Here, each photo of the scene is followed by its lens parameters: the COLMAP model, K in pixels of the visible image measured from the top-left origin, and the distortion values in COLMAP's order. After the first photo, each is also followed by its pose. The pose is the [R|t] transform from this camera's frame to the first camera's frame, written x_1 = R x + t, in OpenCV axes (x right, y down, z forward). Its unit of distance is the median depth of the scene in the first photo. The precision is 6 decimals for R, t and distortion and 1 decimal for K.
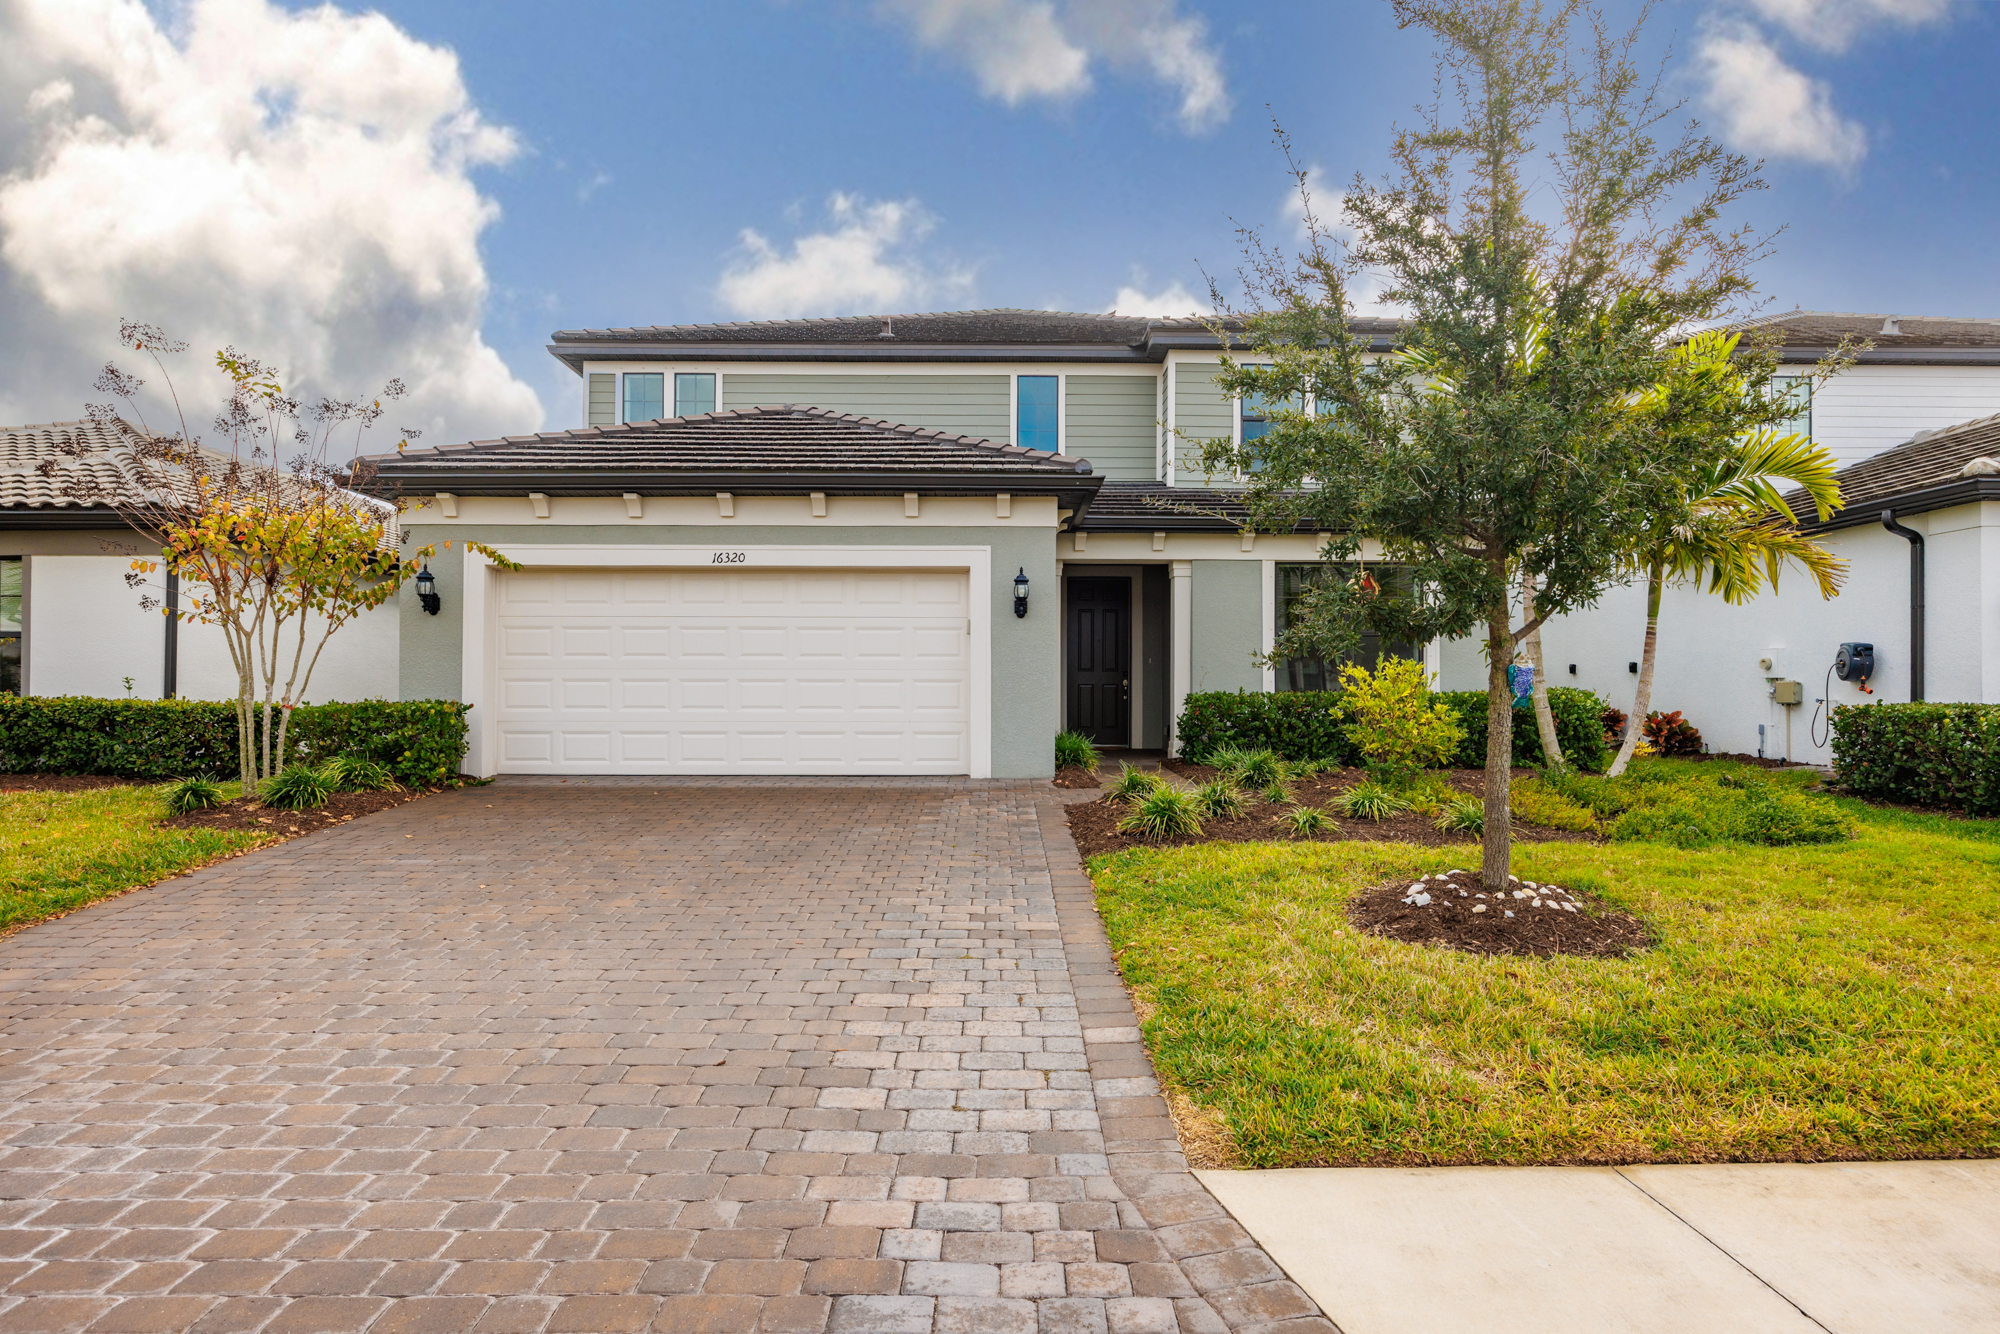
lens RADIAL K [[1159.7, 0, 1001.3], [0, 1159.7, 681.3], [0, 0, 1]] dist [0.006933, 0.000348]
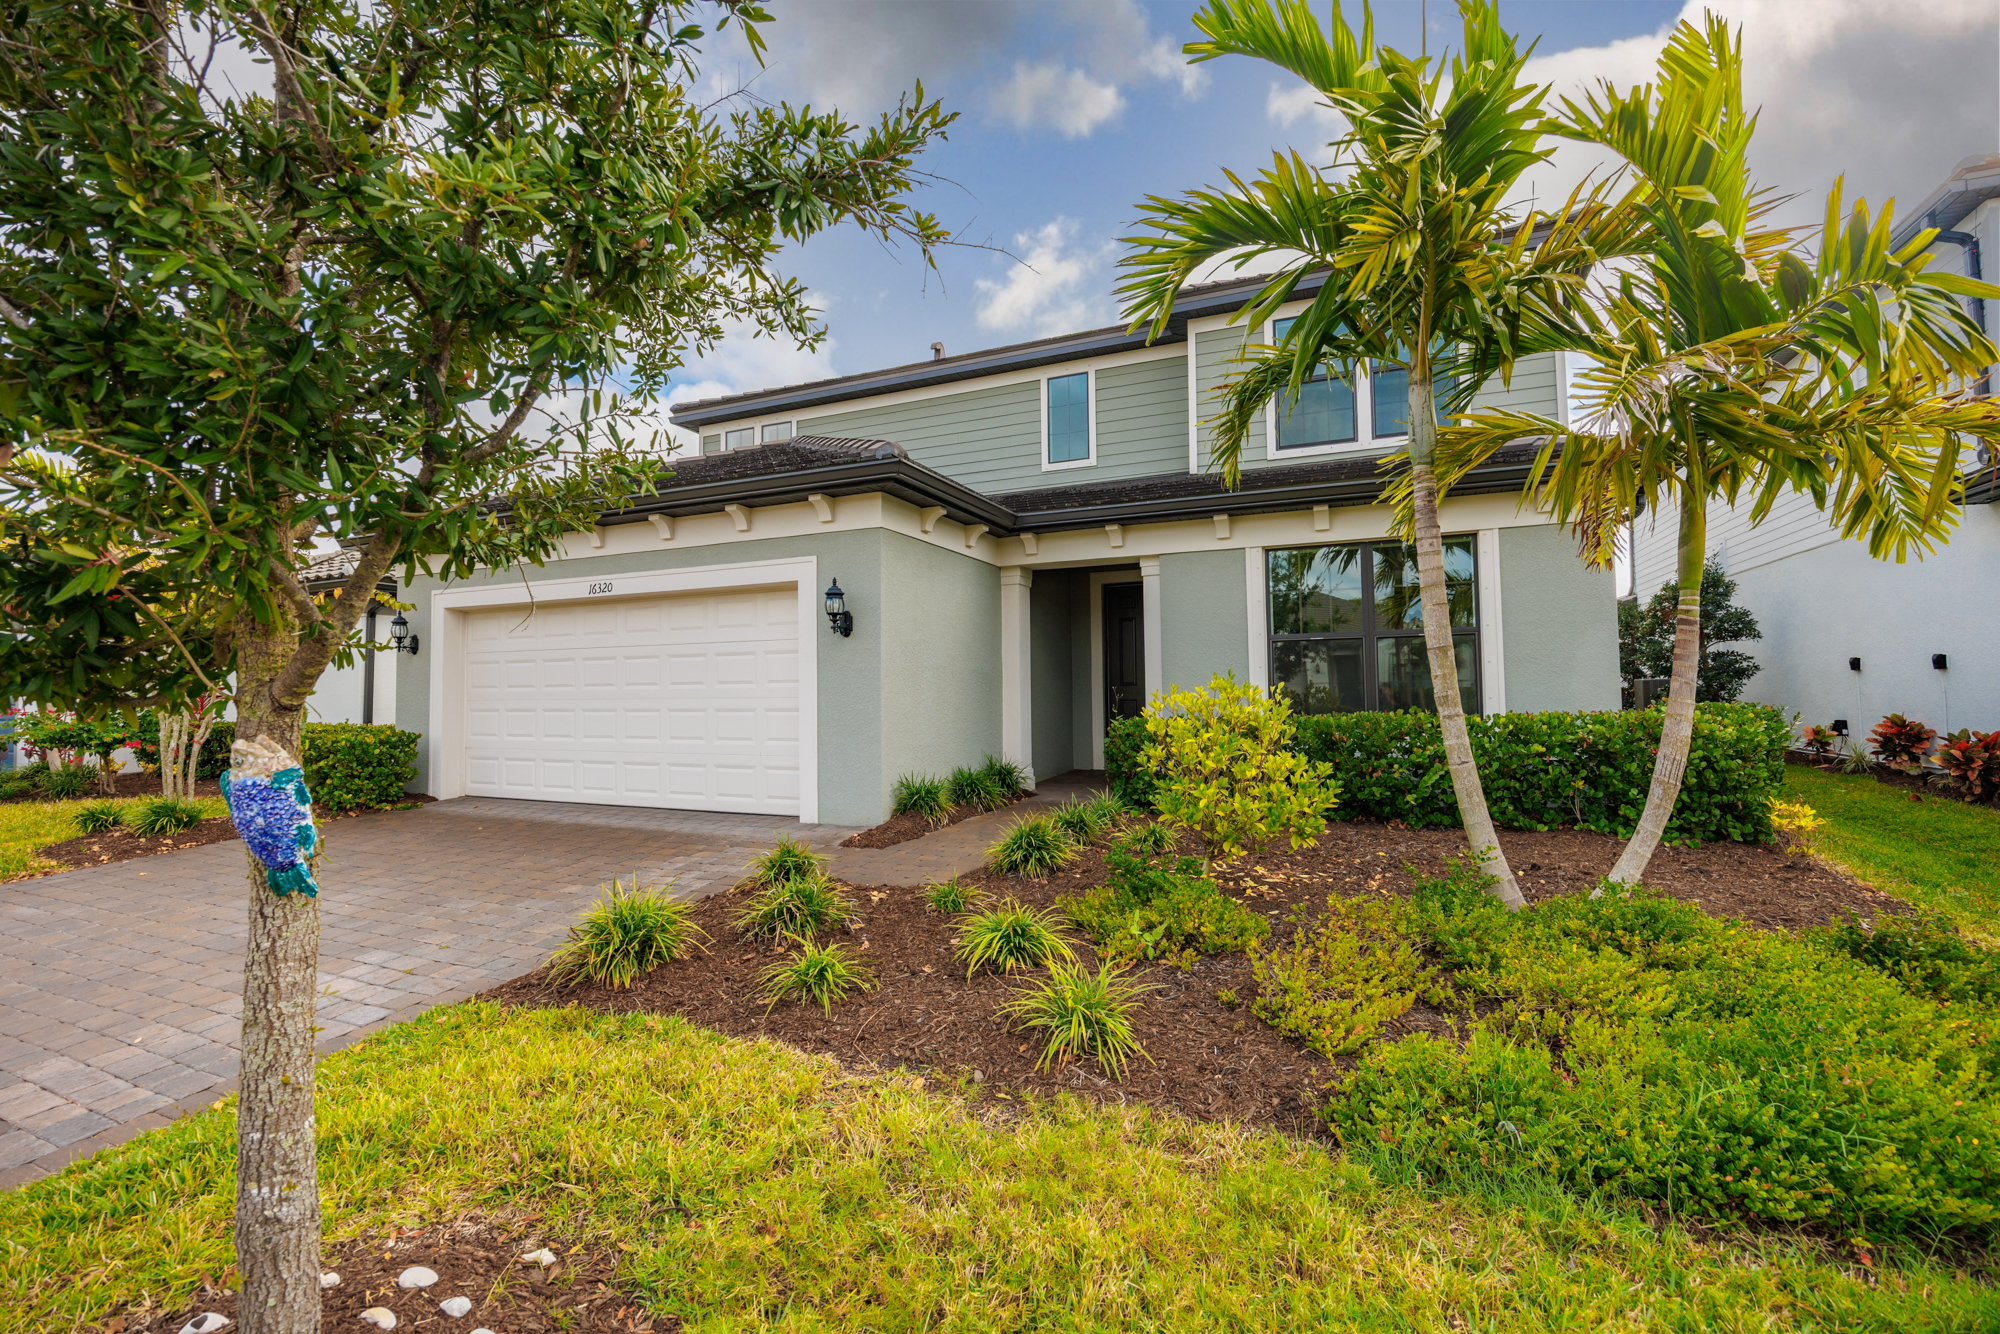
lens RADIAL K [[888.8, 0, 998.3], [0, 888.8, 648.5], [0, 0, 1]] dist [-0.001133, 0.000013]
pose [[0.909429, -0.032796, -0.414563, 0.325798], [0.021094, 0.999240, -0.032775, -0.018393], [0.415323, 0.021061, 0.909430, 0.371668]]
